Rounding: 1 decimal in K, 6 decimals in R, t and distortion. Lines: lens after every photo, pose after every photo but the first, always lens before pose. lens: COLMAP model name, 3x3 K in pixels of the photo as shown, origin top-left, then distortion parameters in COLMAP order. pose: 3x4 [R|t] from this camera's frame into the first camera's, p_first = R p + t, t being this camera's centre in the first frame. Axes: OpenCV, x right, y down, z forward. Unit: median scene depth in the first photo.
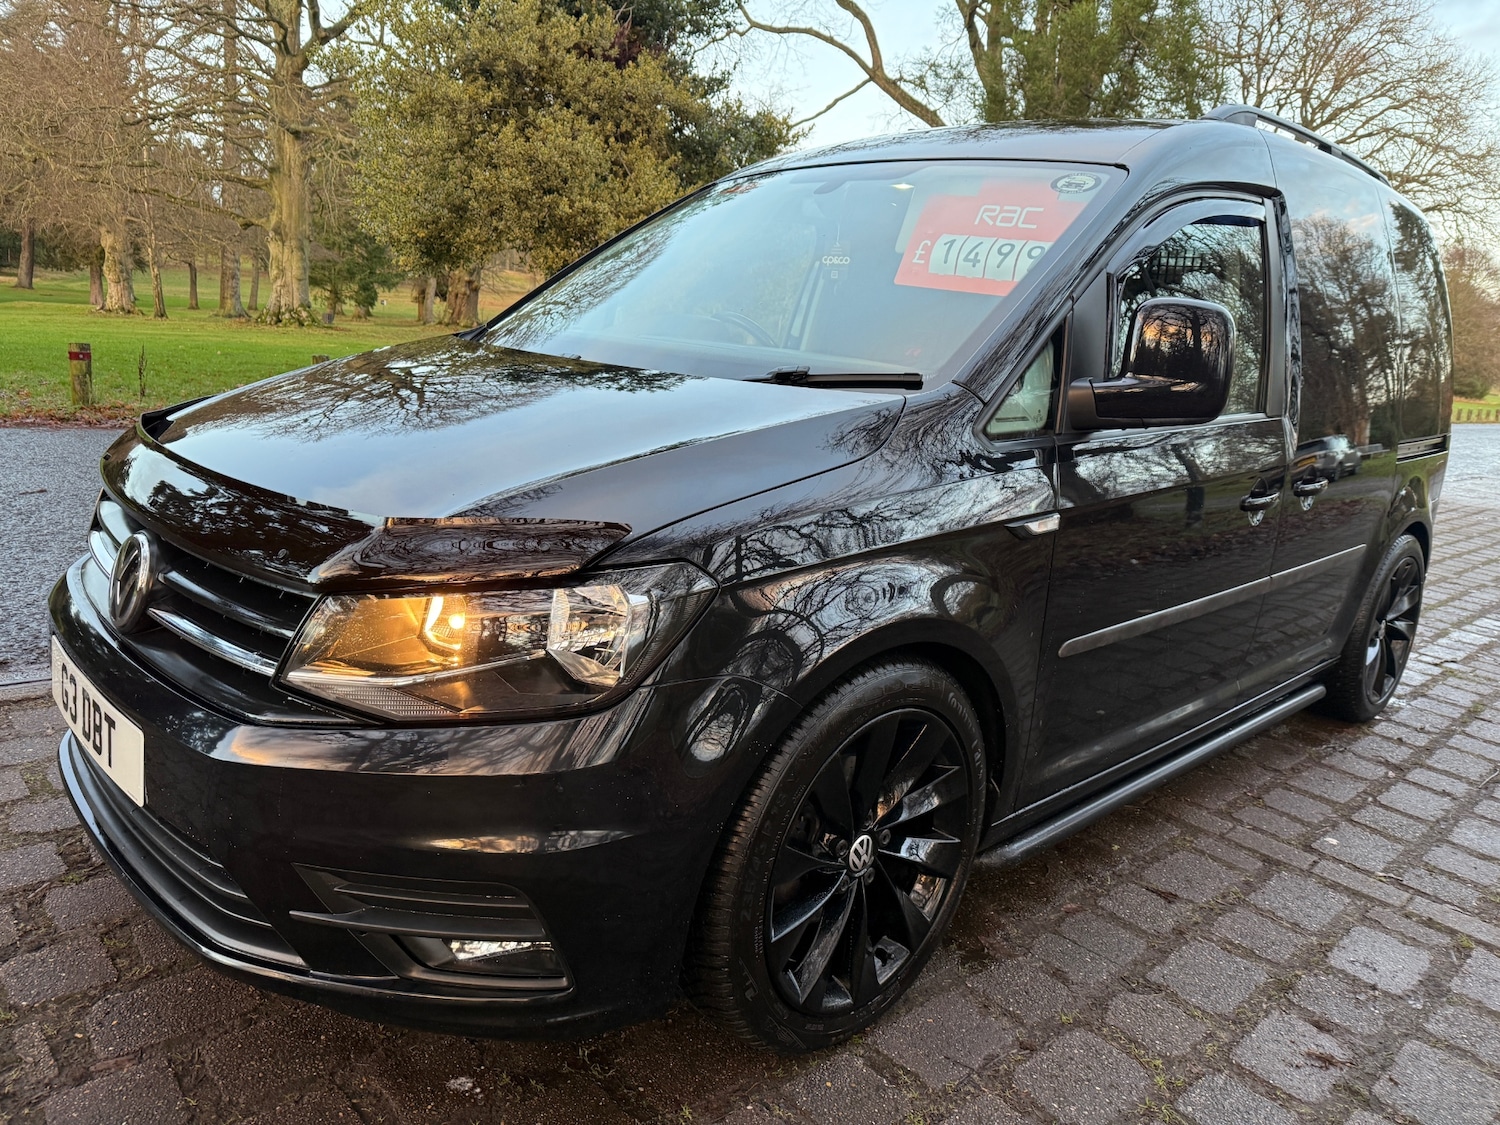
lens RADIAL K [[1053.5, 0, 759.0], [0, 1053.5, 562.9], [0, 0, 1]] dist [-0.000045, -0.003986]
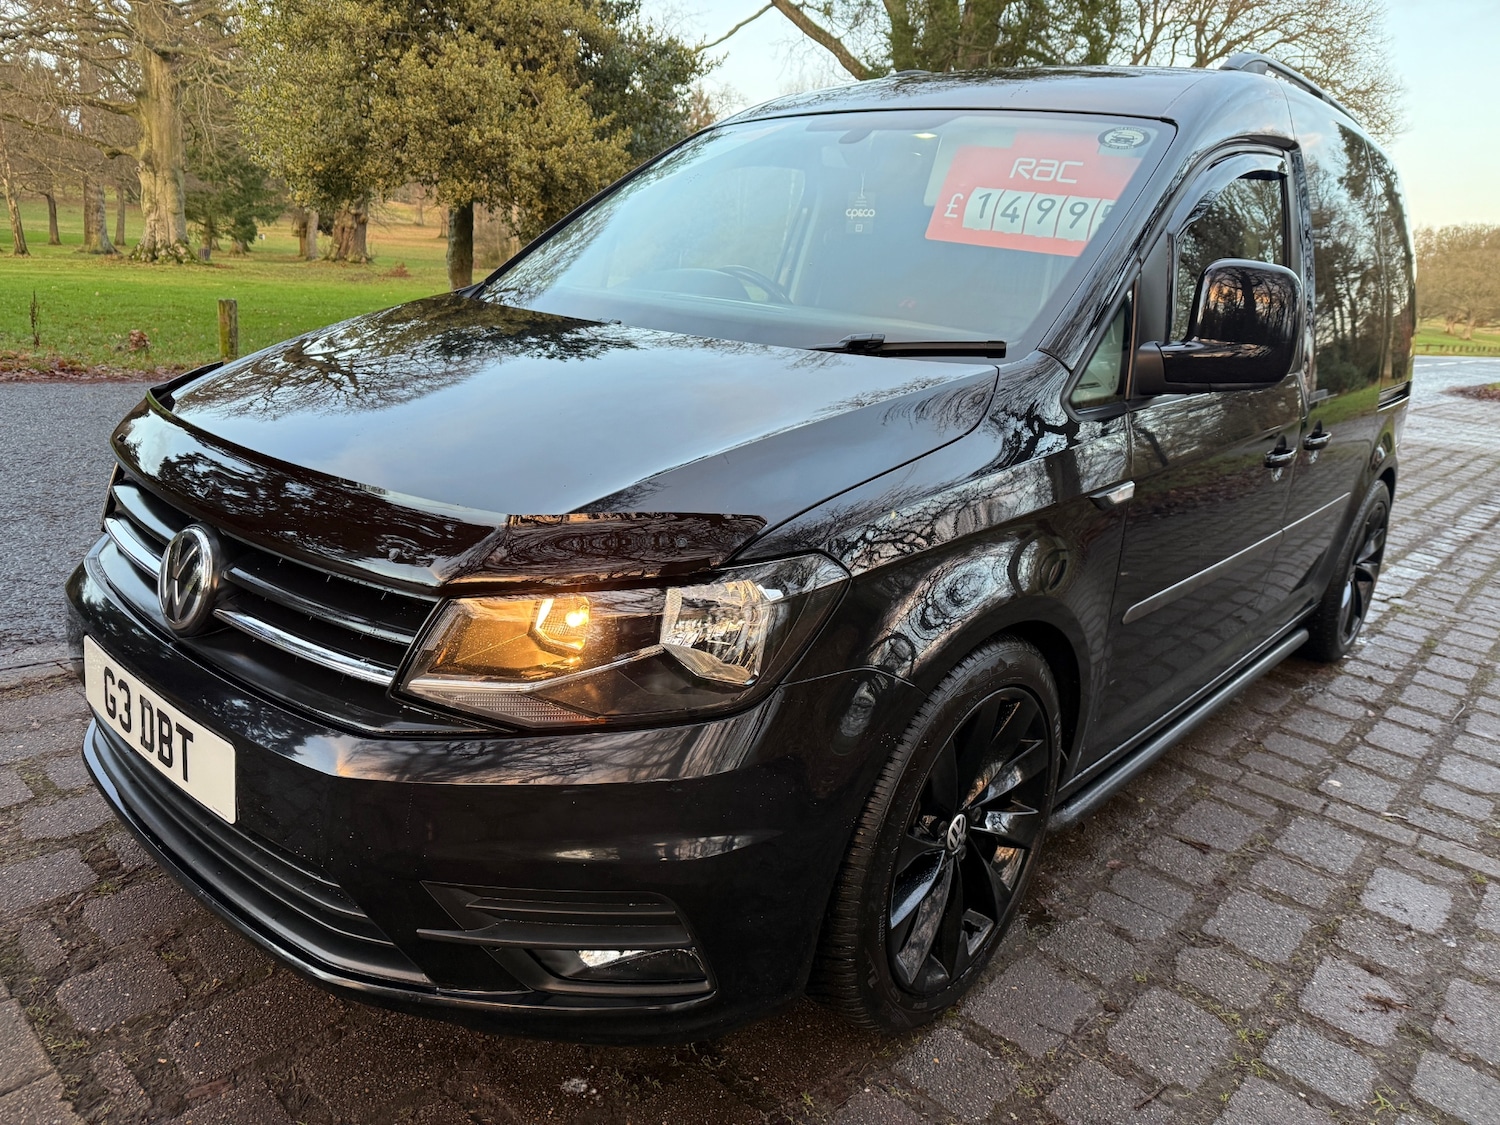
lens RADIAL K [[1055.6, 0, 746.4], [0, 1055.6, 564.5], [0, 0, 1]] dist [-0.004420, -0.000060]
pose [[0.996674, -0.024823, 0.077621, -0.124329], [0.020155, 0.997974, 0.060348, -0.028902], [-0.078961, -0.058583, 0.995155, 0.027822]]
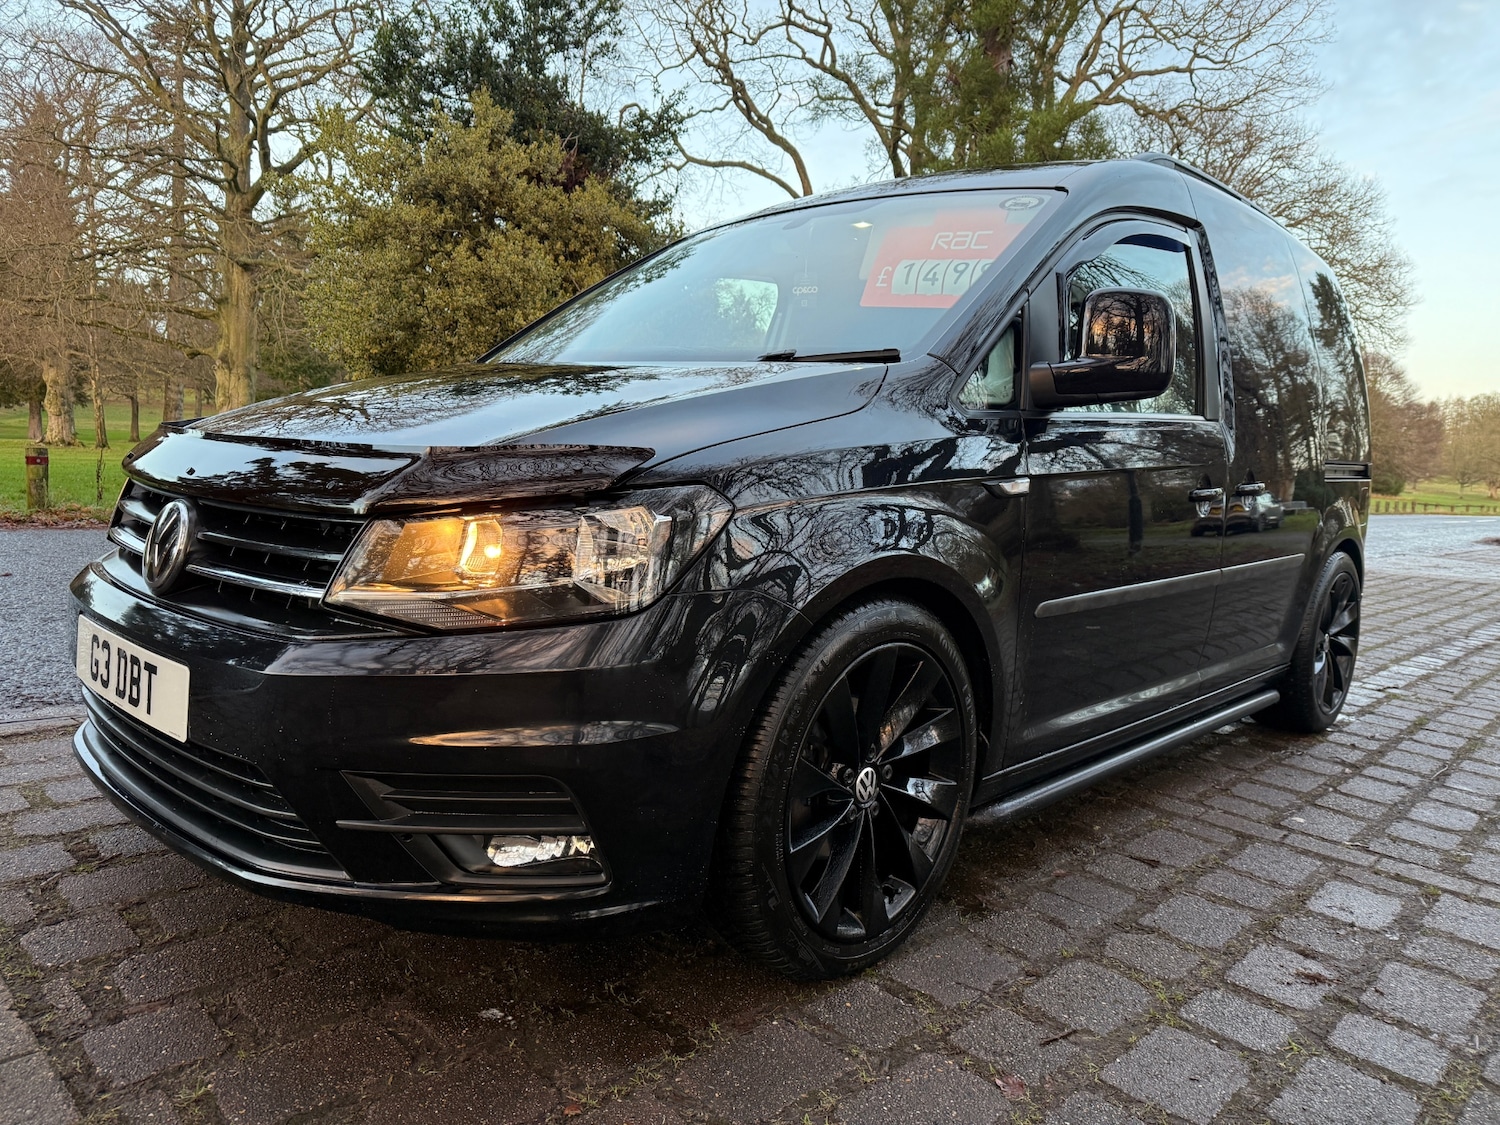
lens RADIAL K [[1048.5, 0, 753.0], [0, 1048.5, 564.5], [0, 0, 1]] dist [0.013697, -0.018740]
pose [[0.998479, -0.031201, 0.045463, -0.041822], [0.035928, 0.993590, -0.107178, 0.118609], [-0.041828, 0.108648, 0.993200, -0.047127]]
